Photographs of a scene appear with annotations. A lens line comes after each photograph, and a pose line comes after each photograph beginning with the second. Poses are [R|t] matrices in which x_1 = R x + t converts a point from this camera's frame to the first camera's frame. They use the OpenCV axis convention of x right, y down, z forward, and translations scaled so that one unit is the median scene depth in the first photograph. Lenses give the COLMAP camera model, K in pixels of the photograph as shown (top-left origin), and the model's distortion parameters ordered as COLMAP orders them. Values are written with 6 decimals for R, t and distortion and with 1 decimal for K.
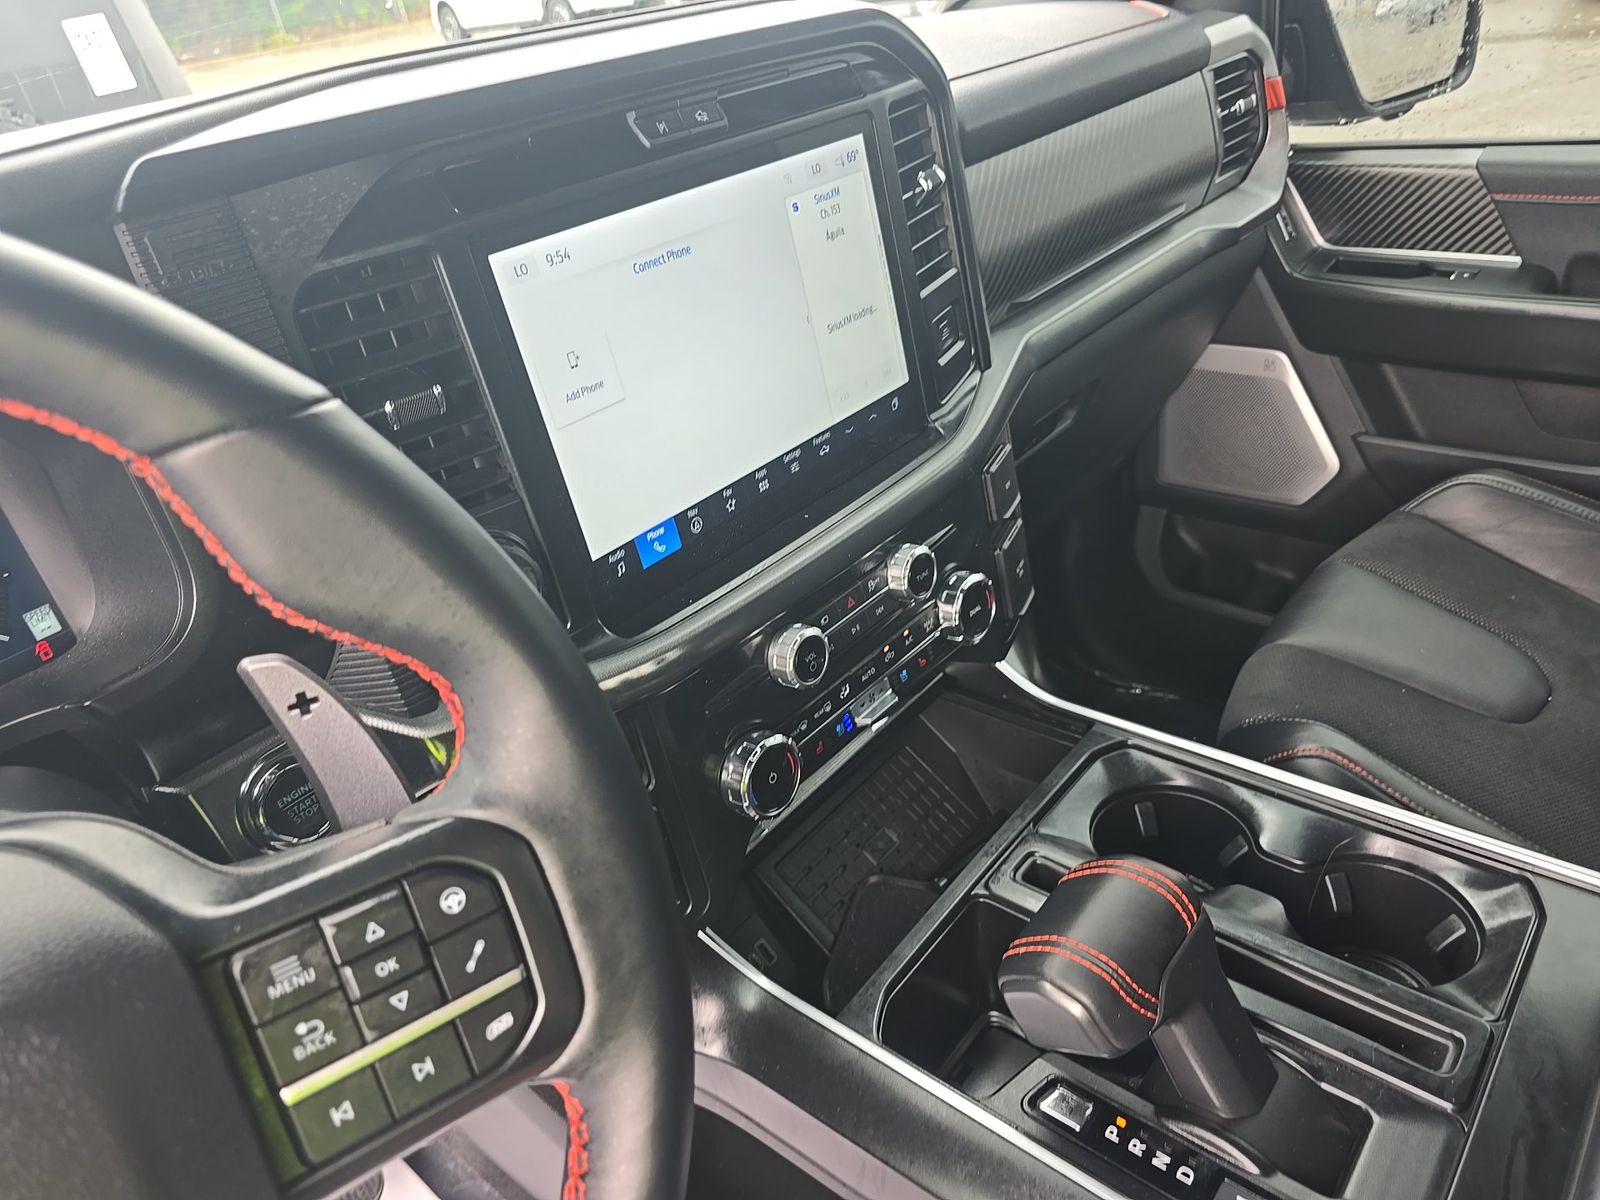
lens RADIAL K [[1096.1, 0, 800.0], [0, 1096.1, 600.0], [0, 0, 1]] dist [0.033678, -0.056164]
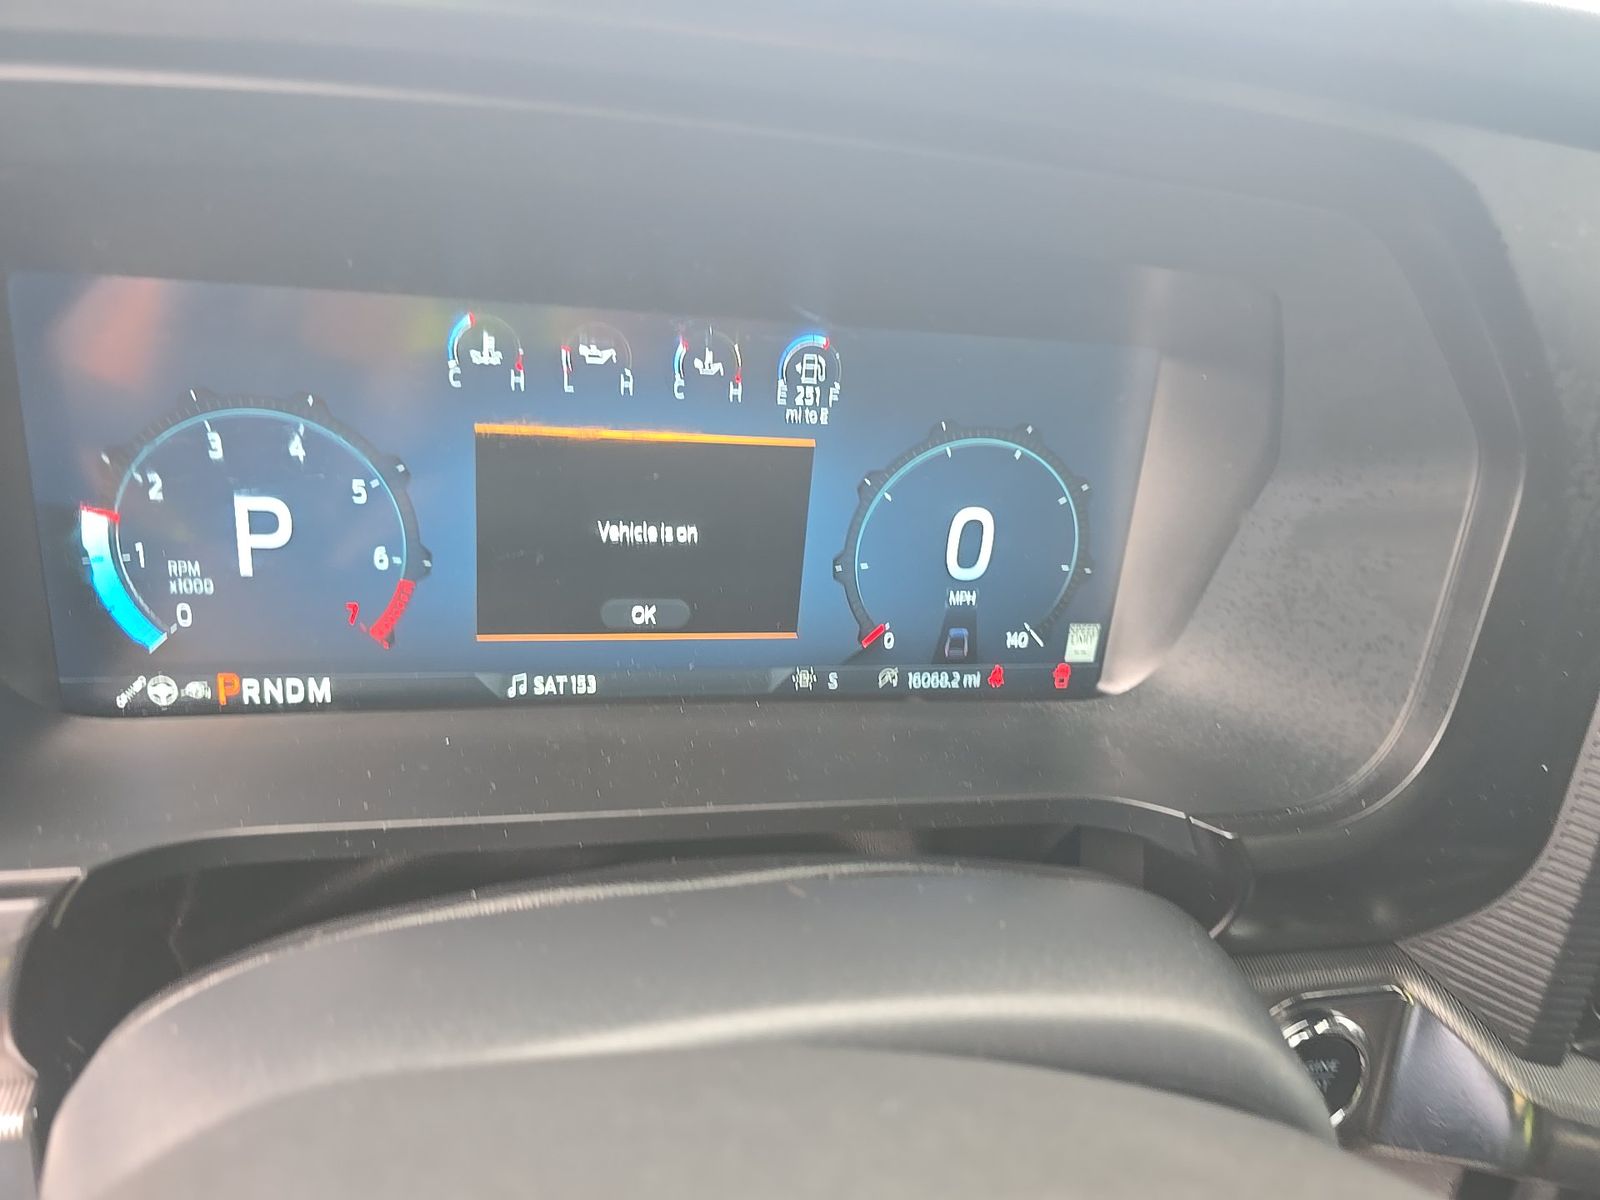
lens RADIAL K [[1067.7, 0, 800.0], [0, 1067.7, 600.0], [0, 0, 1]] dist [0.059309, -0.057417]
pose [[0.774053, 0.454858, -0.440393, -0.402170], [-0.488100, 0.871753, 0.042481, 0.043526], [0.403236, 0.182073, 0.896800, 0.202458]]
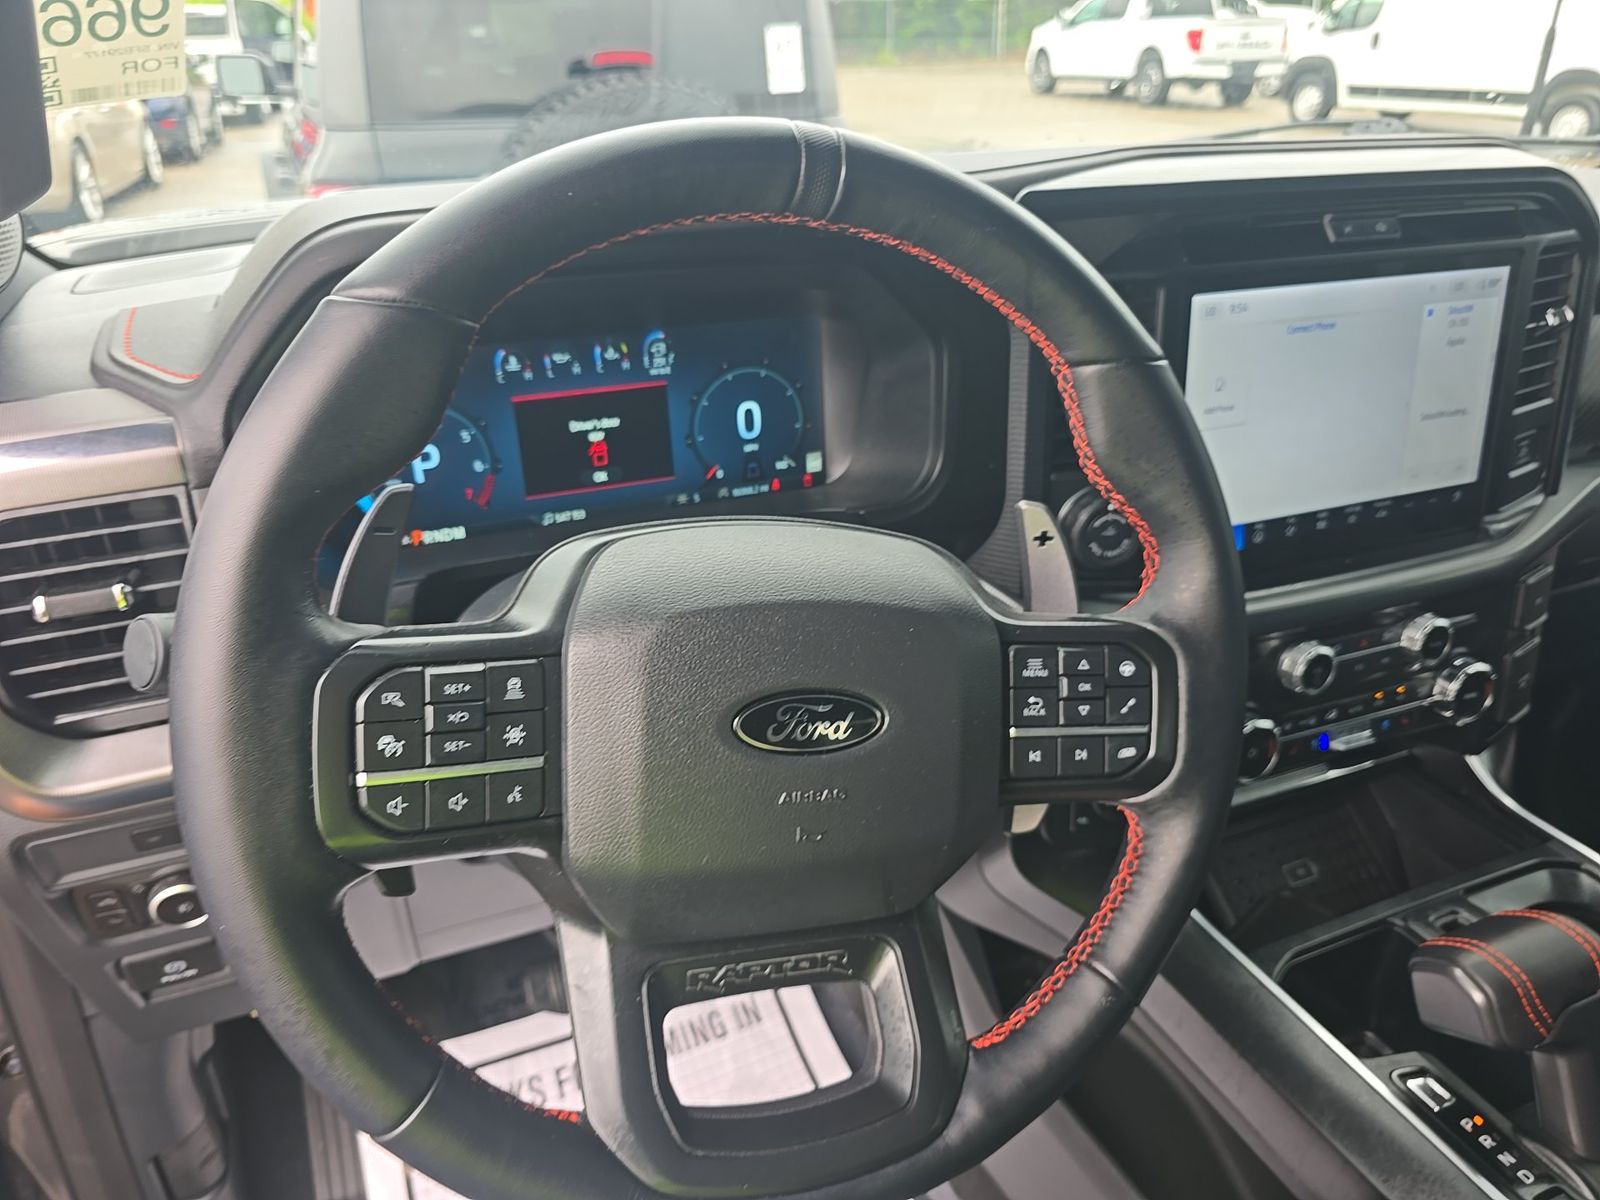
lens RADIAL K [[1096.1, 0, 800.0], [0, 1096.1, 600.0], [0, 0, 1]] dist [0.033678, -0.056164]
pose [[0.882895, 0.315188, -0.348069, -0.090946], [-0.328715, 0.944191, 0.021194, 0.132303], [0.335324, 0.095703, 0.937229, -0.308590]]
